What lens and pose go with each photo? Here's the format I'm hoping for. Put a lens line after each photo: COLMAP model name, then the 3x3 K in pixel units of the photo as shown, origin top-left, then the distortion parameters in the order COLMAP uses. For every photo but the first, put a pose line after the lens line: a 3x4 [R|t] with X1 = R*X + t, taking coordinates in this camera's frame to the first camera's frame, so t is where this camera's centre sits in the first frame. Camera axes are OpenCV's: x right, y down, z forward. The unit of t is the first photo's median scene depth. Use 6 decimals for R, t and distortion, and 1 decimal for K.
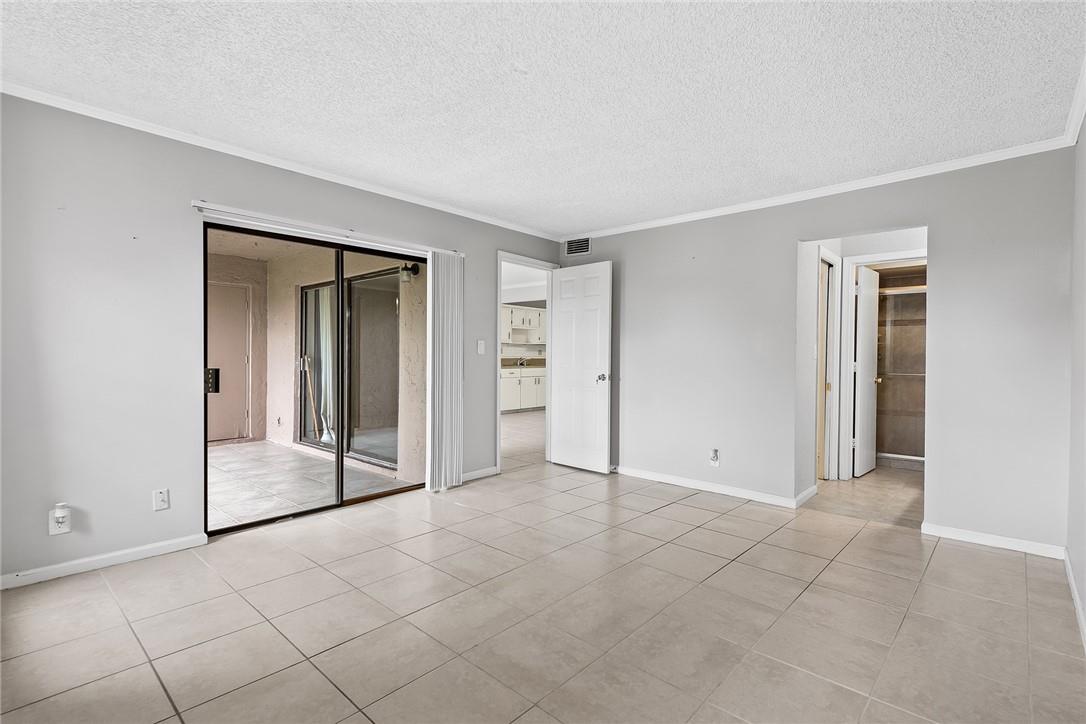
lens RADIAL K [[517.0, 0, 544.6], [0, 517.0, 359.1], [0, 0, 1]] dist [0.018256, -0.003510]
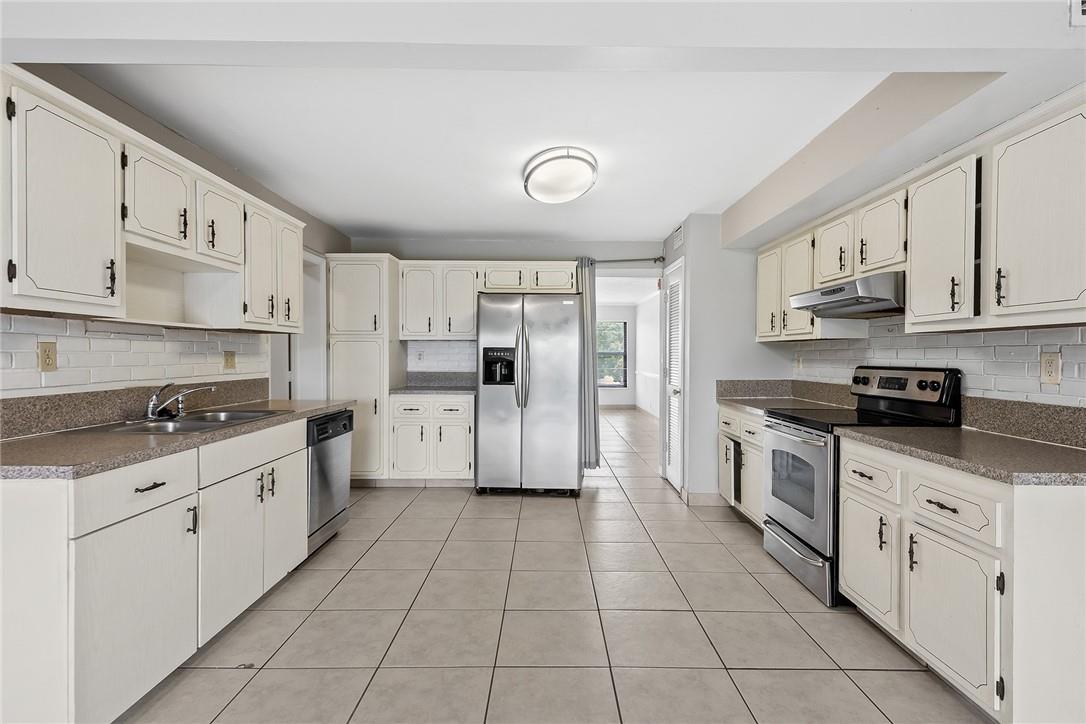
lens RADIAL K [[517.0, 0, 551.2], [0, 517.0, 359.8], [0, 0, 1]] dist [0.018256, -0.003510]
pose [[0.731547, -0.009187, 0.681729, -0.078941], [-0.000380, 0.999904, 0.013883, -0.017342], [-0.681791, -0.010415, 0.731473, 0.725340]]
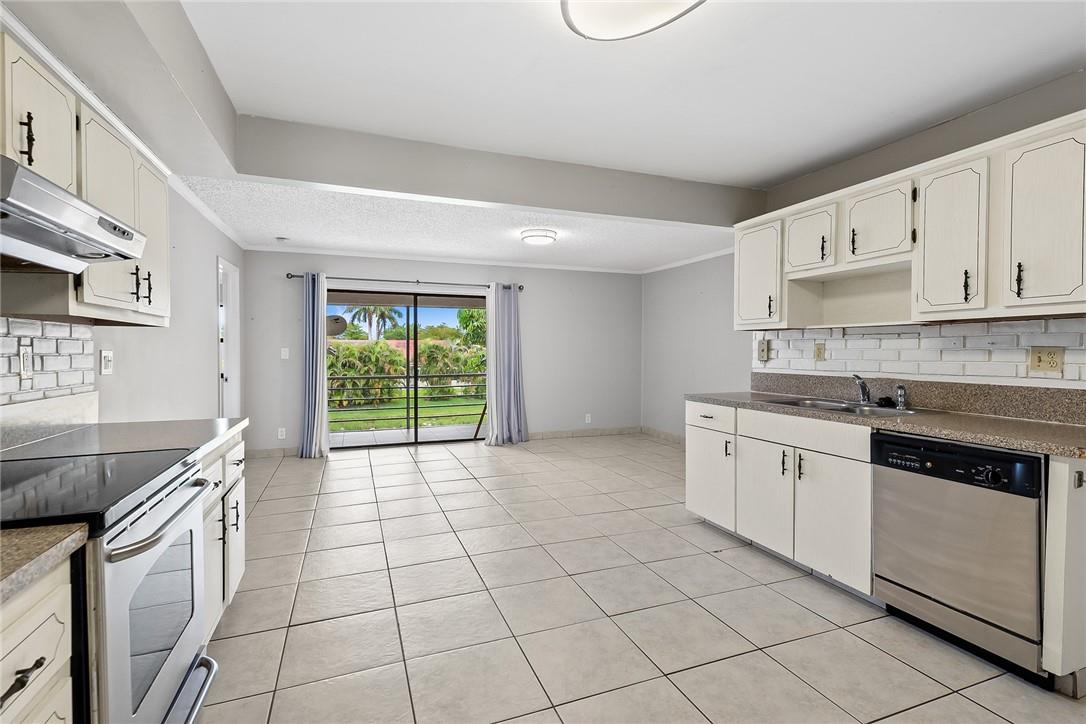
lens RADIAL K [[517.0, 0, 549.5], [0, 517.0, 362.3], [0, 0, 1]] dist [0.018256, -0.003510]
pose [[-0.446000, 0.015344, -0.894901, 0.278736], [-0.001248, 0.999841, 0.017766, -0.015077], [0.895032, 0.009041, -0.445911, 0.988984]]
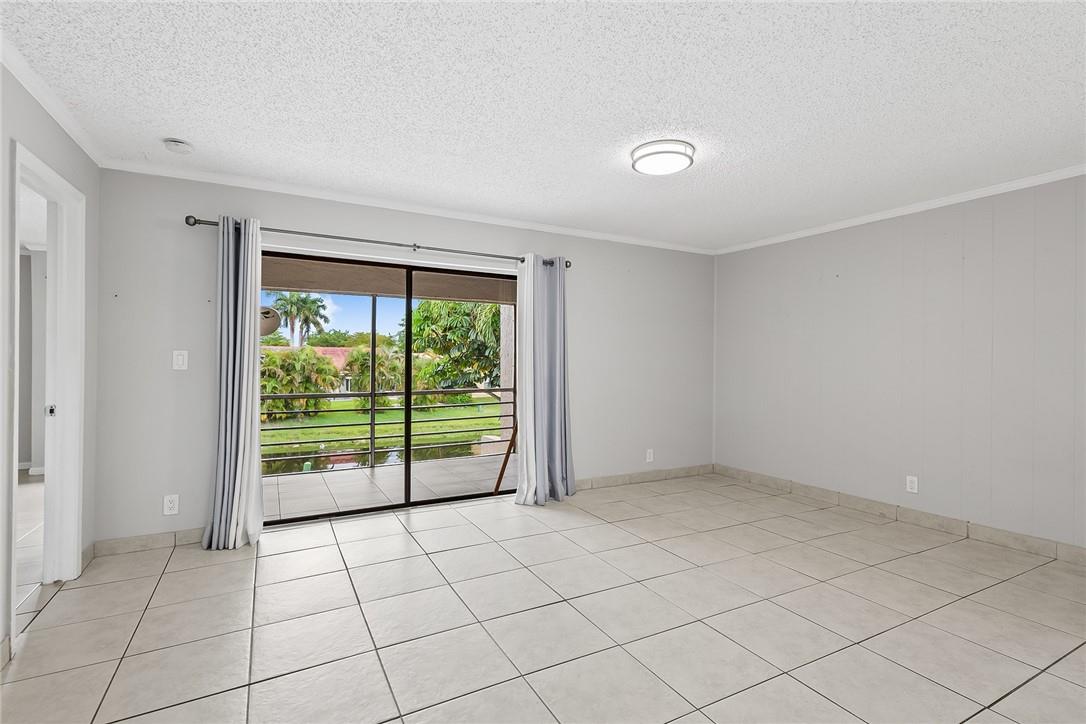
lens RADIAL K [[517.0, 0, 551.2], [0, 517.0, 362.1], [0, 0, 1]] dist [0.018256, -0.003510]
pose [[-0.323131, -0.003843, -0.946346, 0.126870], [-0.008121, 0.999966, -0.001288, -0.014370], [0.946319, 0.007269, -0.323151, 0.793168]]
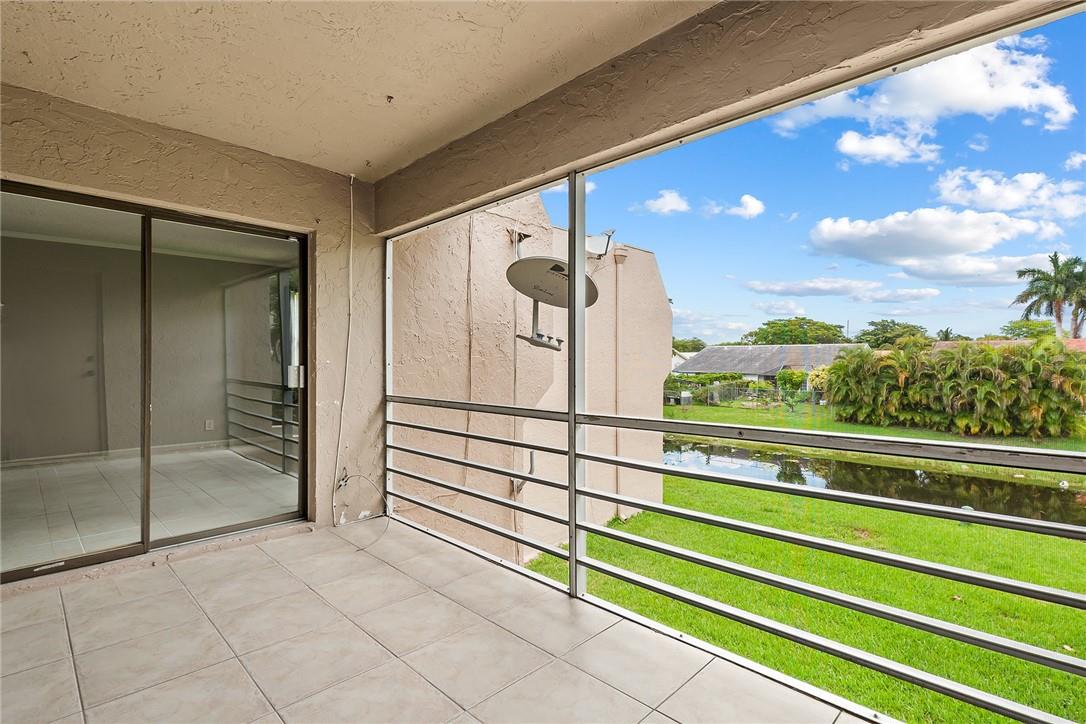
lens RADIAL K [[517.0, 0, 540.5], [0, 517.0, 360.2], [0, 0, 1]] dist [0.018256, -0.003510]
pose [[-0.999563, -0.001770, 0.029496, -0.349485], [-0.001695, 0.999995, 0.002568, -0.004780], [-0.029501, 0.002517, -0.999562, 0.677646]]
